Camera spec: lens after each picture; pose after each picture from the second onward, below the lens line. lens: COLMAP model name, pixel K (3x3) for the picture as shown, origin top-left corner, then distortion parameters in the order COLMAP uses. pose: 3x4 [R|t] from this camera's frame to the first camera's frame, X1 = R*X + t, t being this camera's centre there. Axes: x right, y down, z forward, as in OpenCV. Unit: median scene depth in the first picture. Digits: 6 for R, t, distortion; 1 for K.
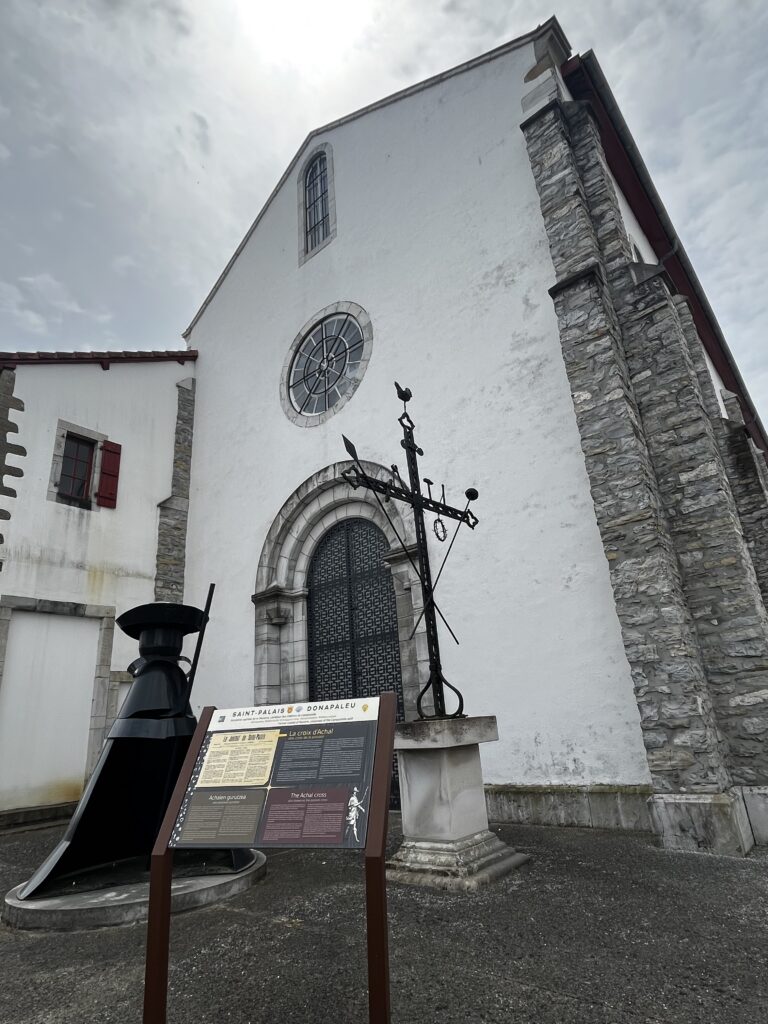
lens RADIAL K [[544.8, 0, 384.0], [0, 544.8, 512.0], [0, 0, 1]] dist [-0.001680, -0.001179]
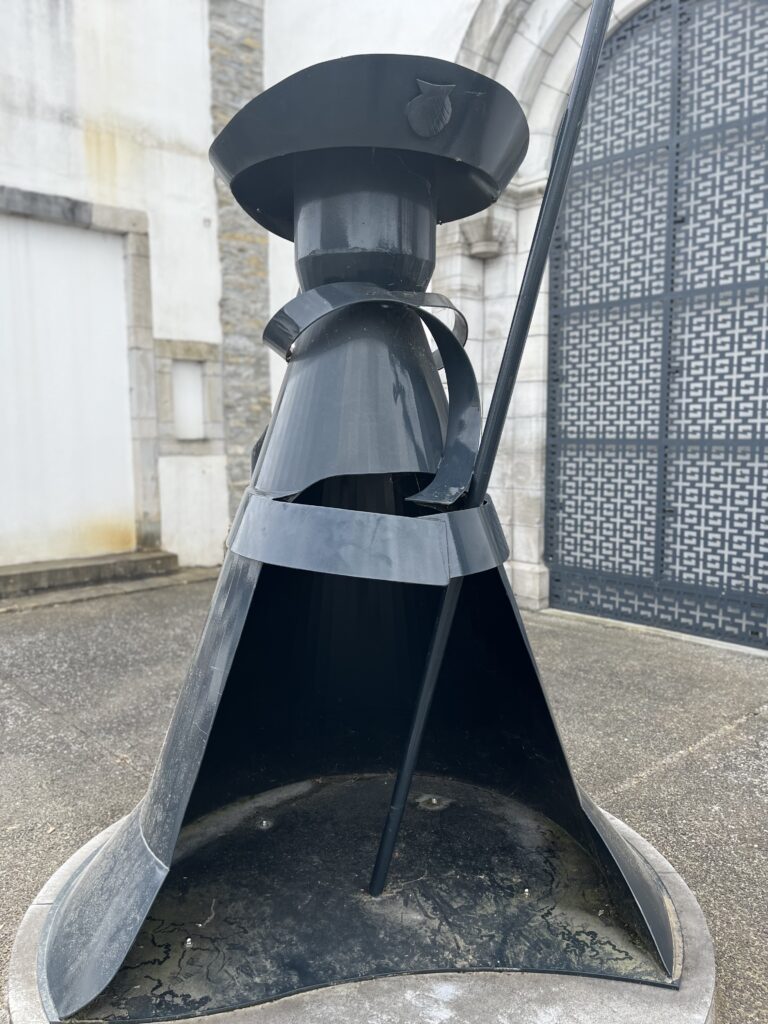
lens RADIAL K [[842.8, 0, 384.0], [0, 842.8, 512.0], [0, 0, 1]] dist [0.078310, -0.139982]
pose [[0.983988, 0.080828, -0.158851, -0.142154], [-0.000934, 0.893585, 0.448892, 0.074615], [0.178230, -0.441556, 0.879353, 0.247475]]
